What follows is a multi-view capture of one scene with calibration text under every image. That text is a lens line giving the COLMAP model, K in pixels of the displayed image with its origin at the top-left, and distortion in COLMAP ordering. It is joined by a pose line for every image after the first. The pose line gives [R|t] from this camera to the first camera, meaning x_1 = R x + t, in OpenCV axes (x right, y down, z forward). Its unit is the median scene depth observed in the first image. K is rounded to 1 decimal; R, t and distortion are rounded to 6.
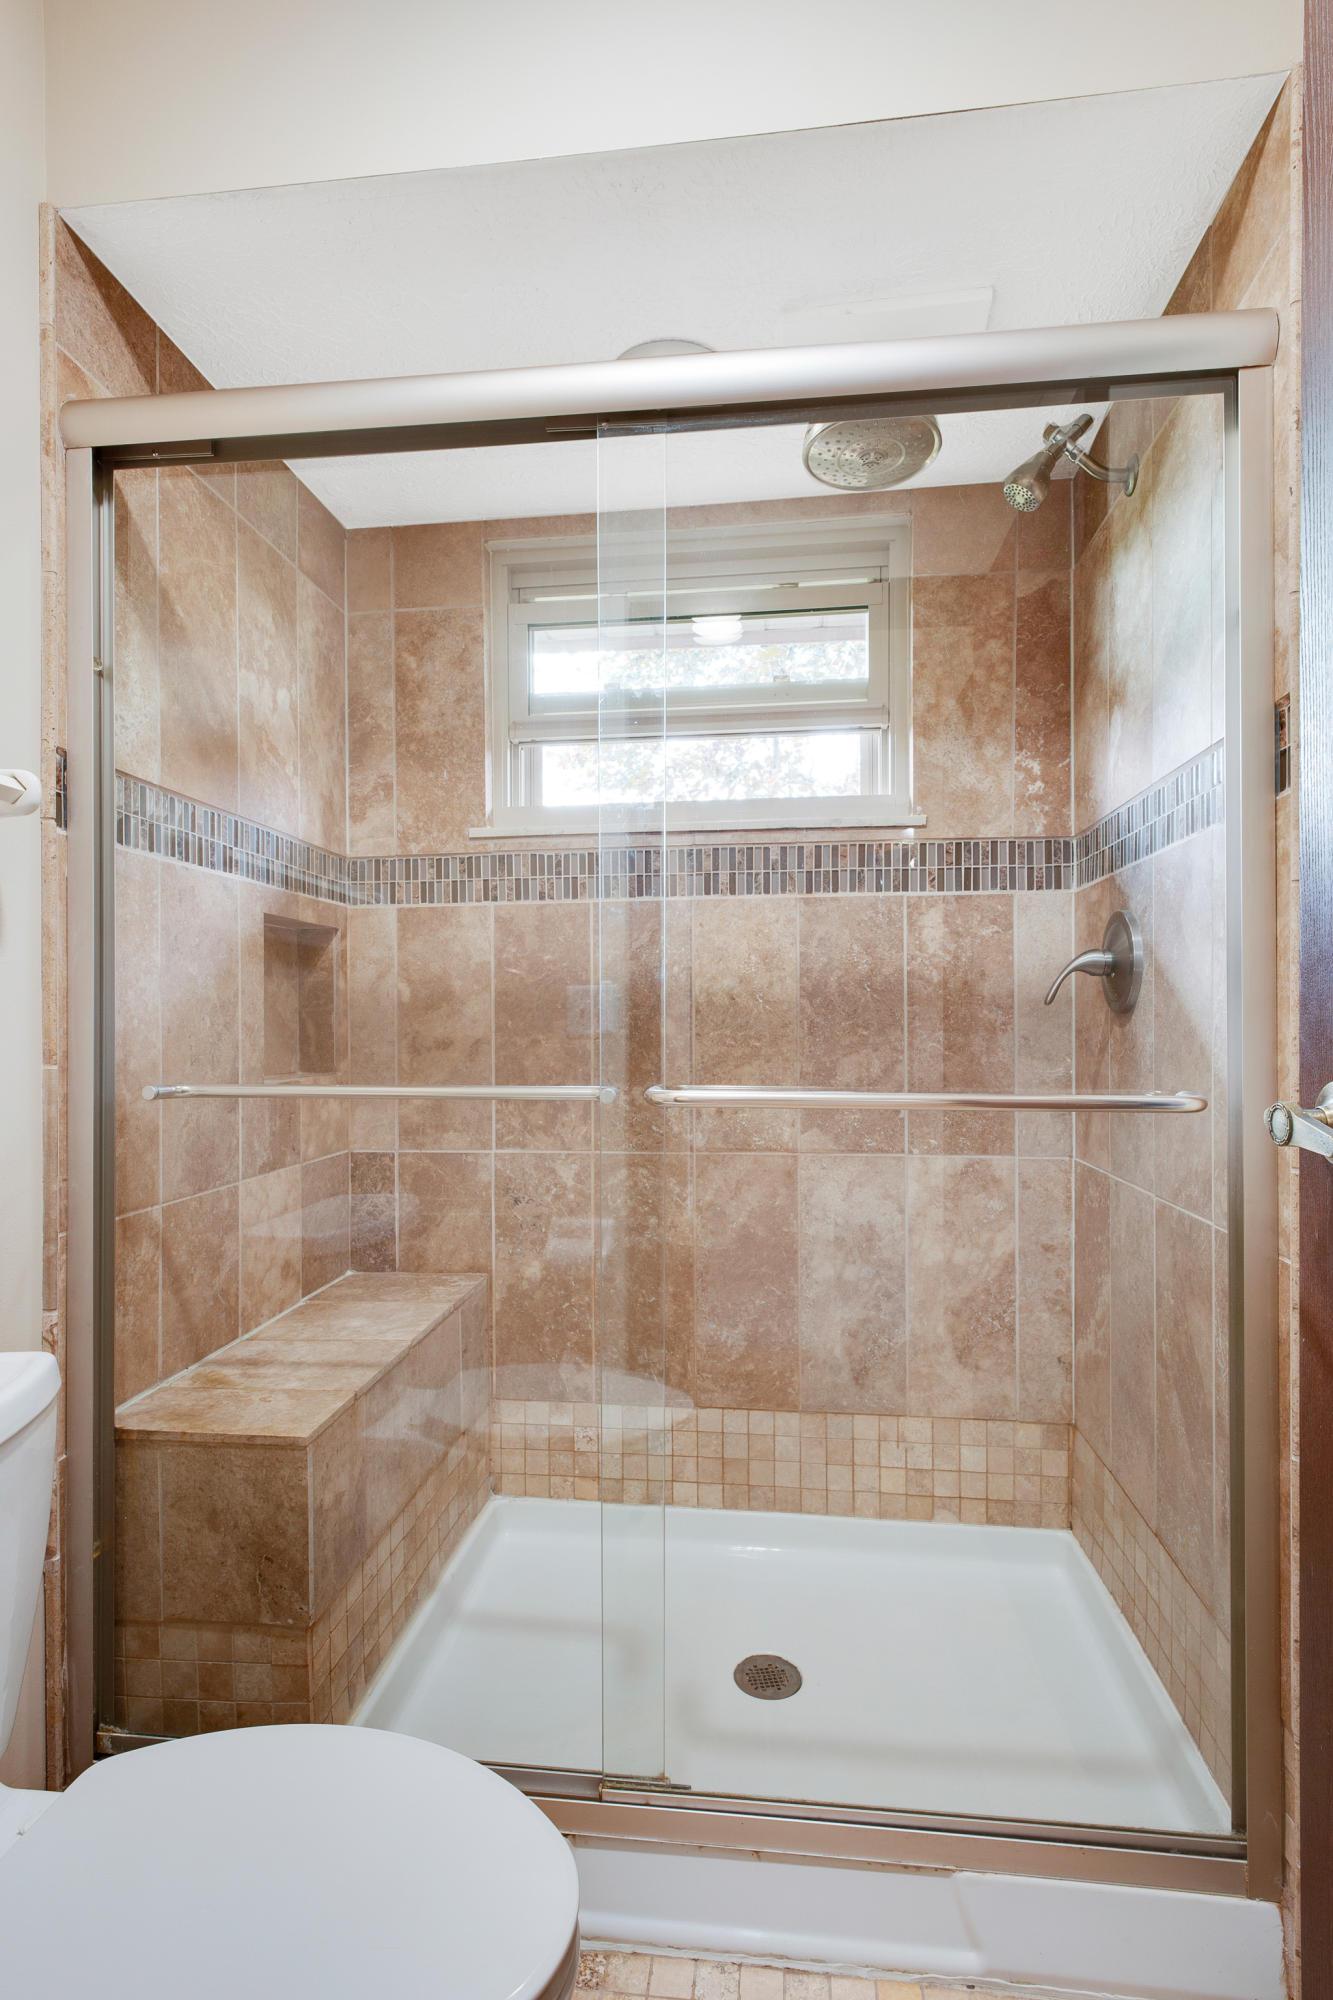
lens RADIAL K [[981.2, 0, 676.0], [0, 981.2, 1007.8], [0, 0, 1]] dist [-0.002796, -0.004416]
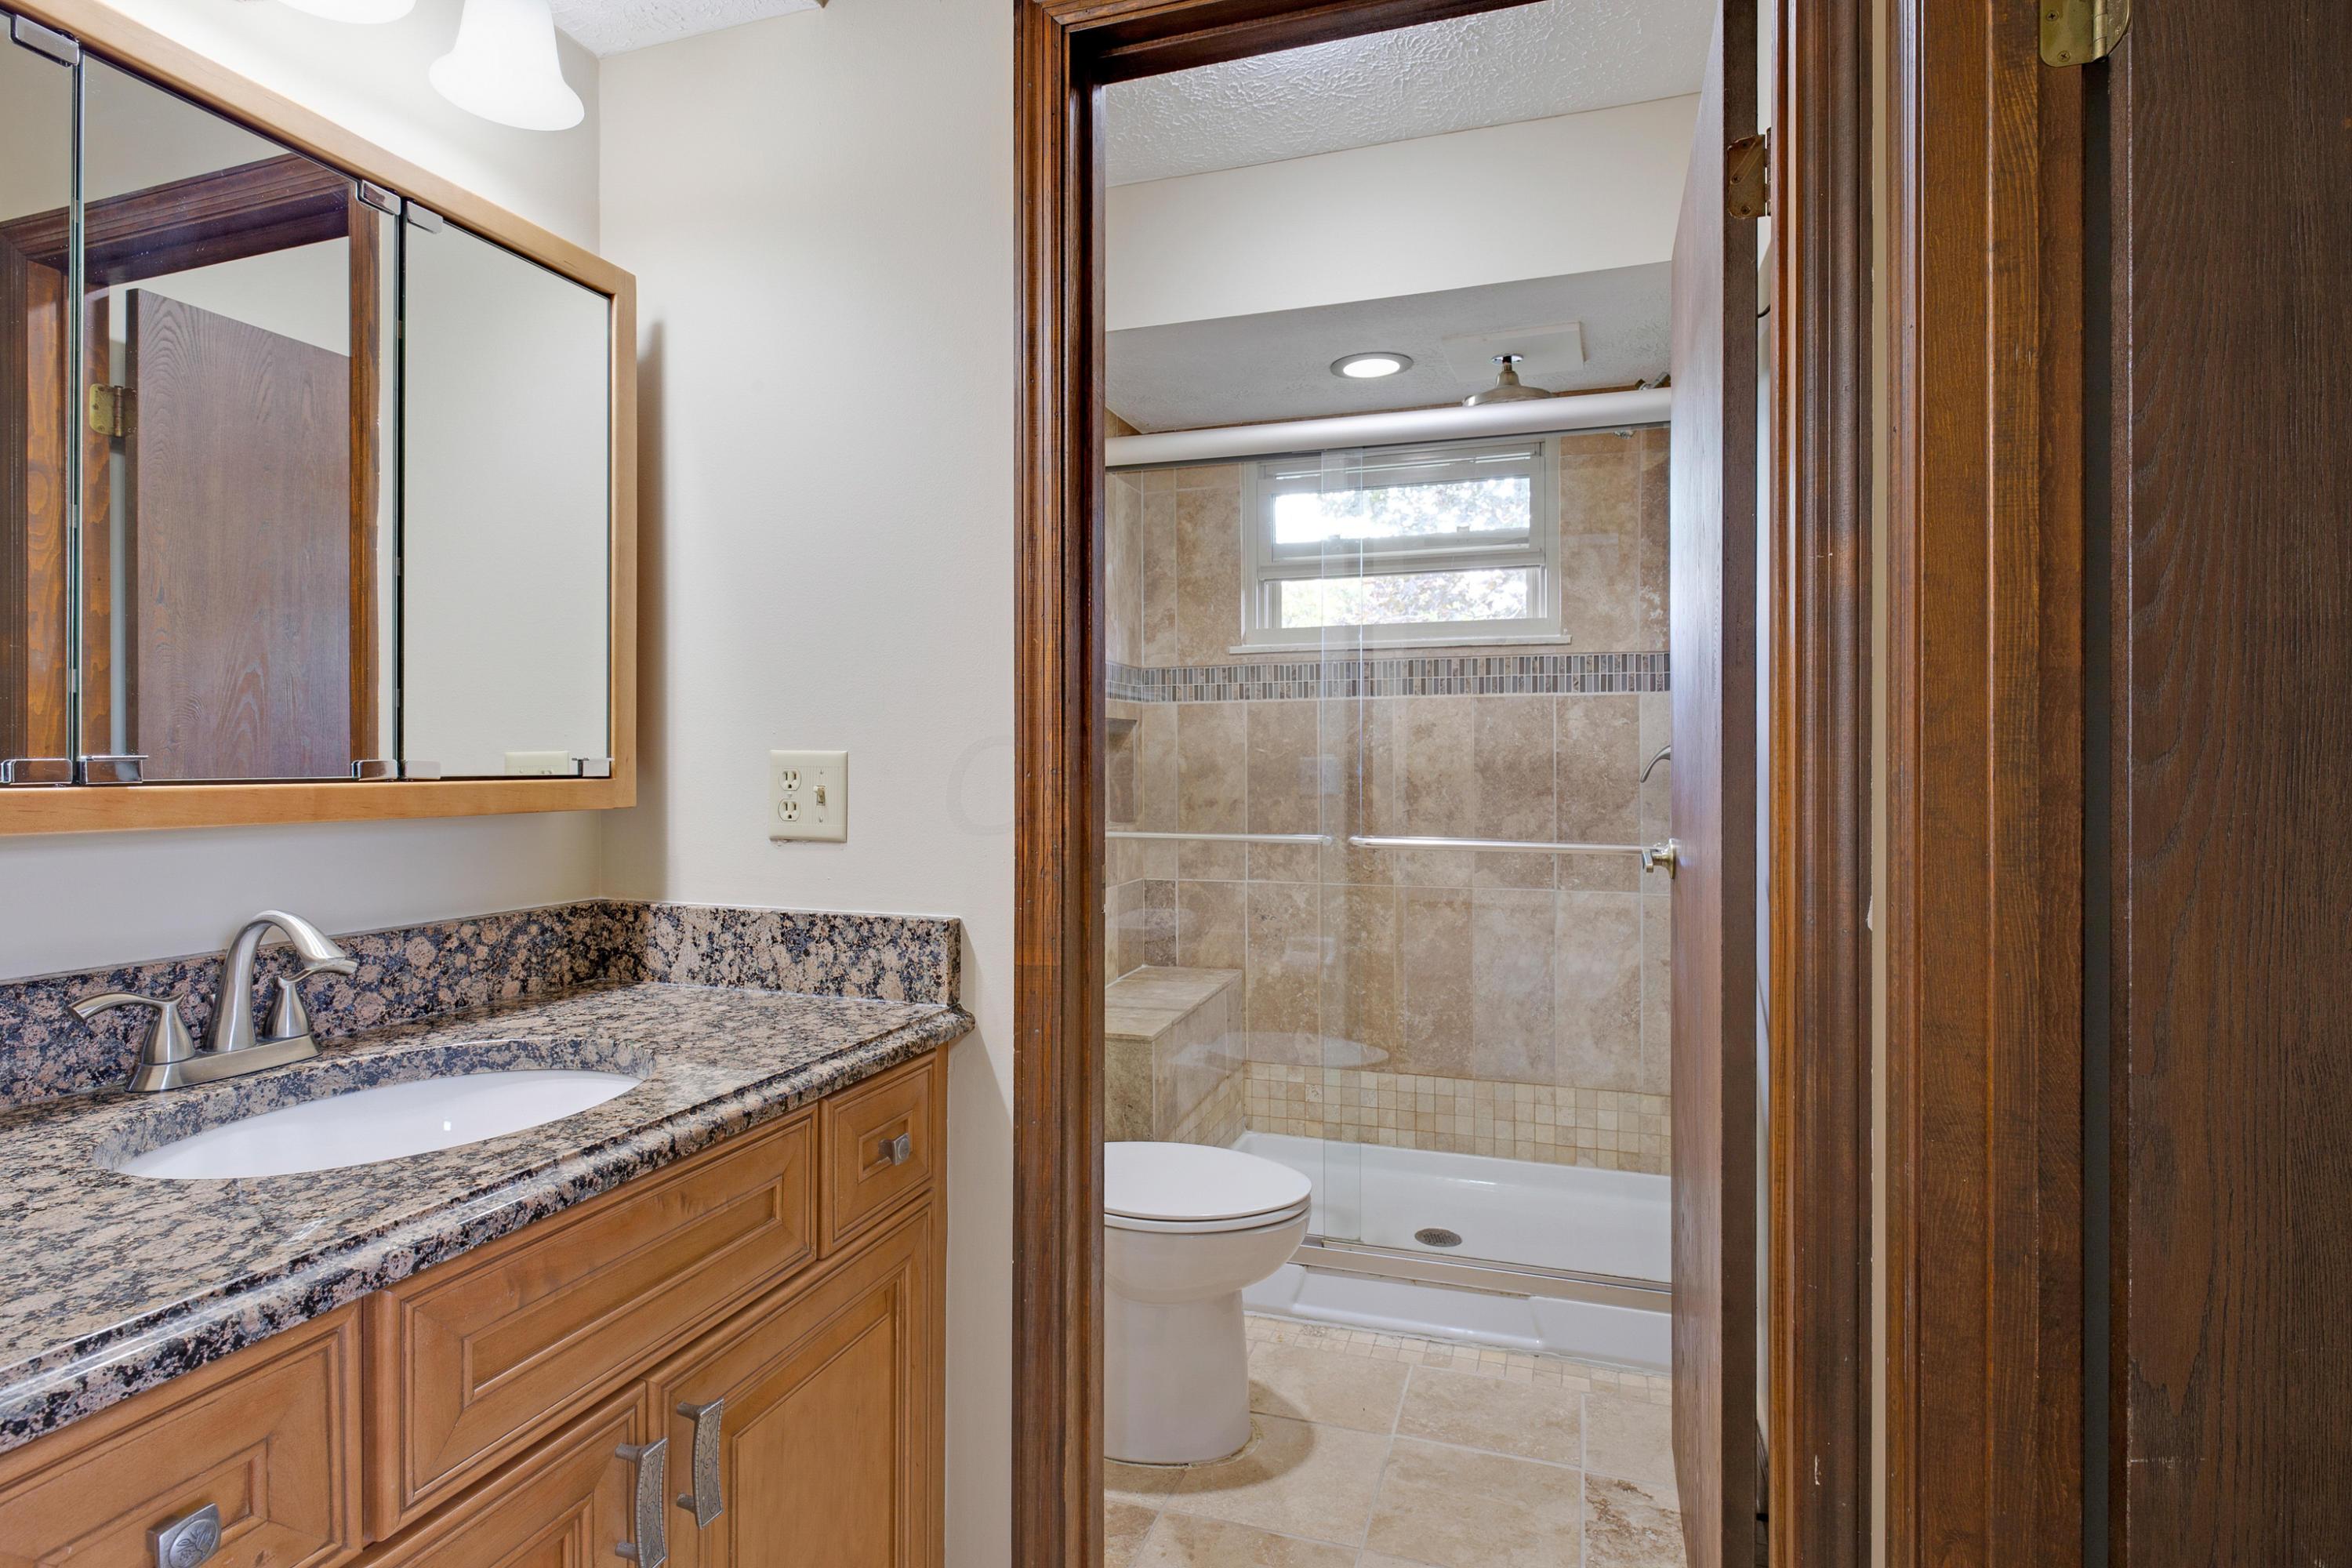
lens RADIAL K [[1153.9, 0, 1173.4], [0, 1153.9, 762.8], [0, 0, 1]] dist [-0.002796, -0.004416]
pose [[0.977877, 0.002352, -0.209167, 0.052602], [0.001272, 0.999851, 0.017189, -0.048741], [0.209177, -0.017074, 0.977729, -0.615095]]
